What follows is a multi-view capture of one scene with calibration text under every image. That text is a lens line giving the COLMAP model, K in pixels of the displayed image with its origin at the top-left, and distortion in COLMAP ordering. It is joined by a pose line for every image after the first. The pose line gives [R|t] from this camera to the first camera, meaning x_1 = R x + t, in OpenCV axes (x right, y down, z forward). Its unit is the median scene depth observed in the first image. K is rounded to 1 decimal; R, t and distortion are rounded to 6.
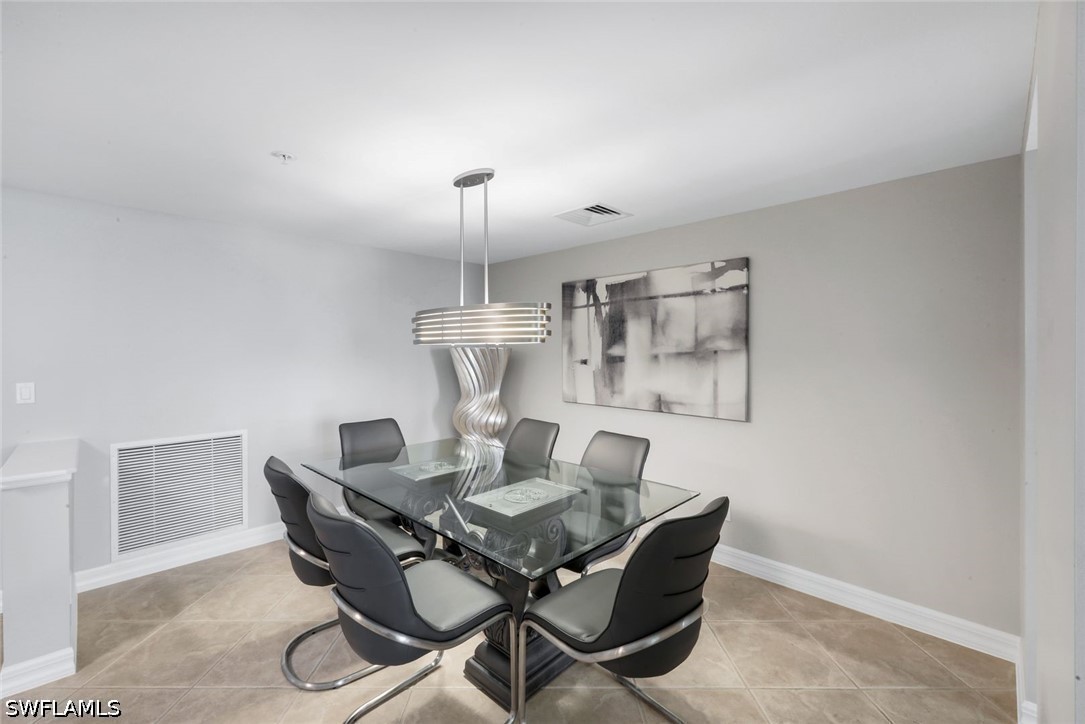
lens RADIAL K [[453.6, 0, 545.0], [0, 453.6, 351.1], [0, 0, 1]] dist [0.001059, 0.000050]
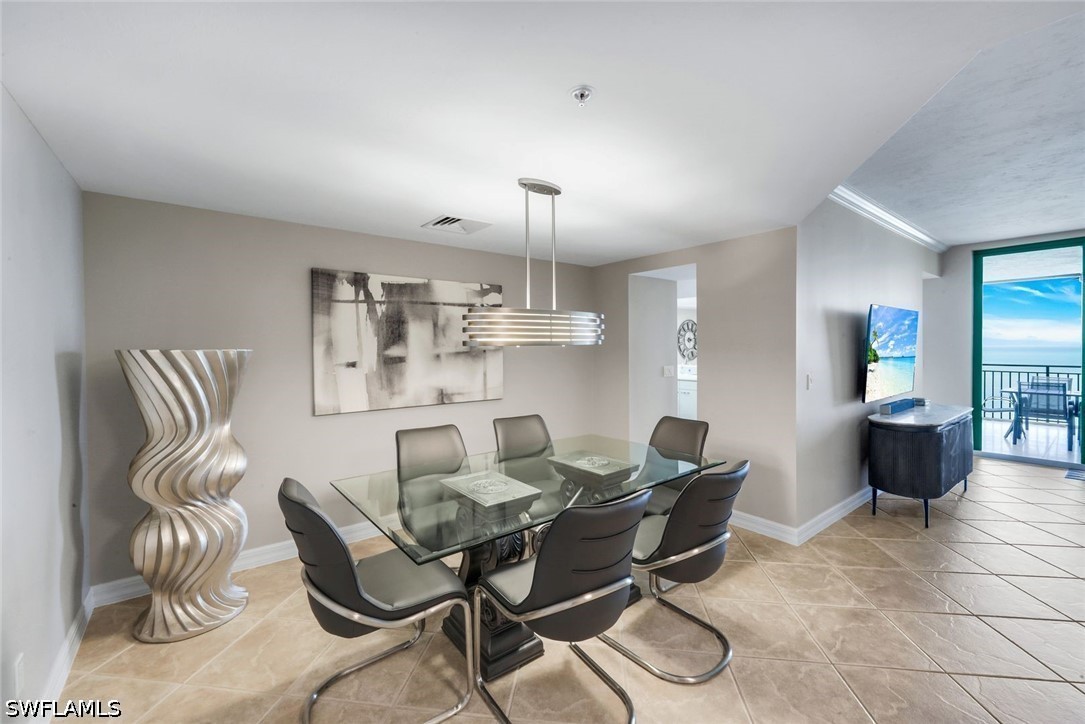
lens RADIAL K [[453.6, 0, 545.0], [0, 453.6, 351.1], [0, 0, 1]] dist [0.001059, 0.000050]
pose [[0.123272, -0.010158, 0.992321, -0.795345], [0.009349, 0.999915, 0.009074, -0.007383], [-0.992329, 0.008158, 0.123357, 0.558063]]
